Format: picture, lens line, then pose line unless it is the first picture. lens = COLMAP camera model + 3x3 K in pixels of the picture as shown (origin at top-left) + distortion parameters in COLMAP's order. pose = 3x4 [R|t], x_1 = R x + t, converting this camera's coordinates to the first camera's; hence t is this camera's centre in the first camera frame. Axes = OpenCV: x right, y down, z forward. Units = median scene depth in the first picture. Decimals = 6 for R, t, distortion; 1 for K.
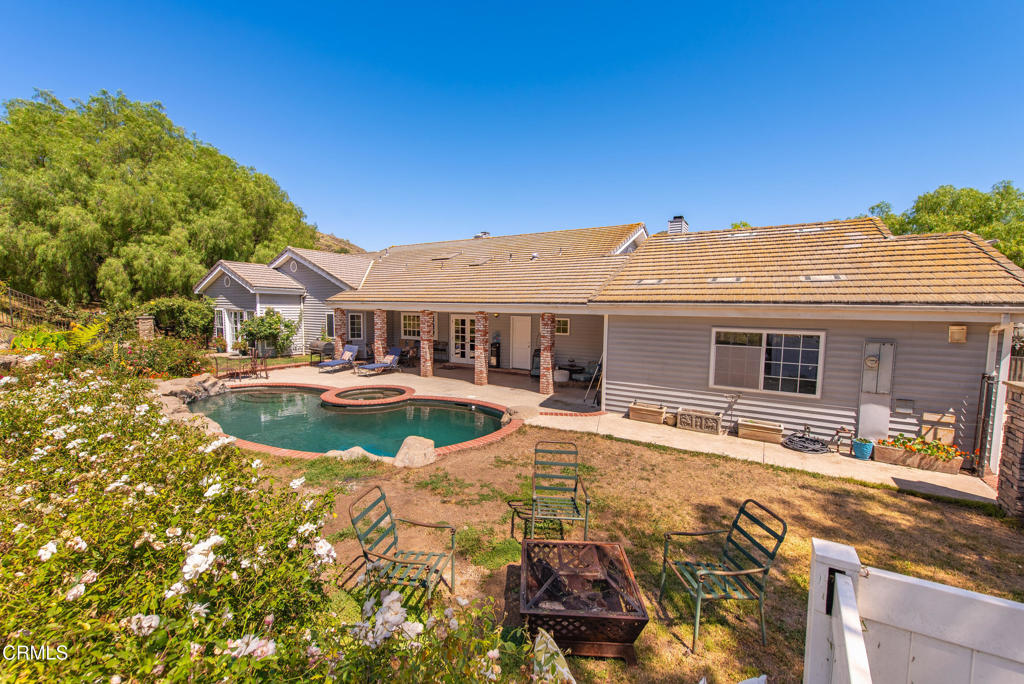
lens RADIAL K [[418.1, 0, 512.0], [0, 418.1, 342.0], [0, 0, 1]] dist [0.024850, -0.006166]
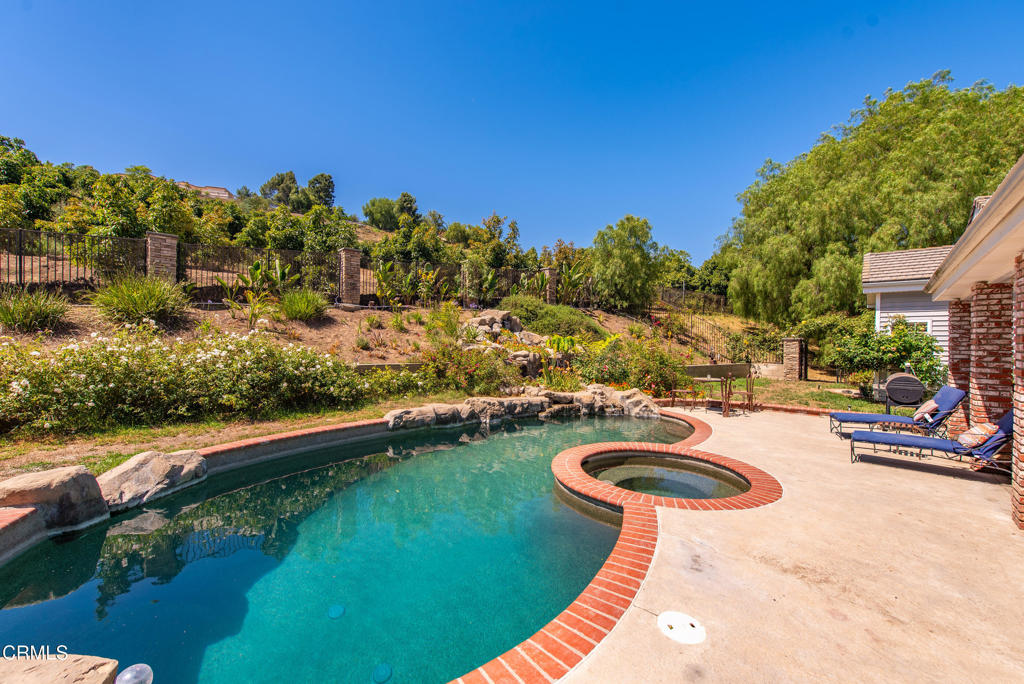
lens RADIAL K [[405.6, 0, 512.0], [0, 405.6, 342.0], [0, 0, 1]] dist [0.021280, -0.007901]
pose [[-0.182460, -0.018756, -0.983034, 0.068233], [-0.098756, 0.995111, -0.000657, 0.005643], [0.978241, 0.096961, -0.183420, 0.620676]]
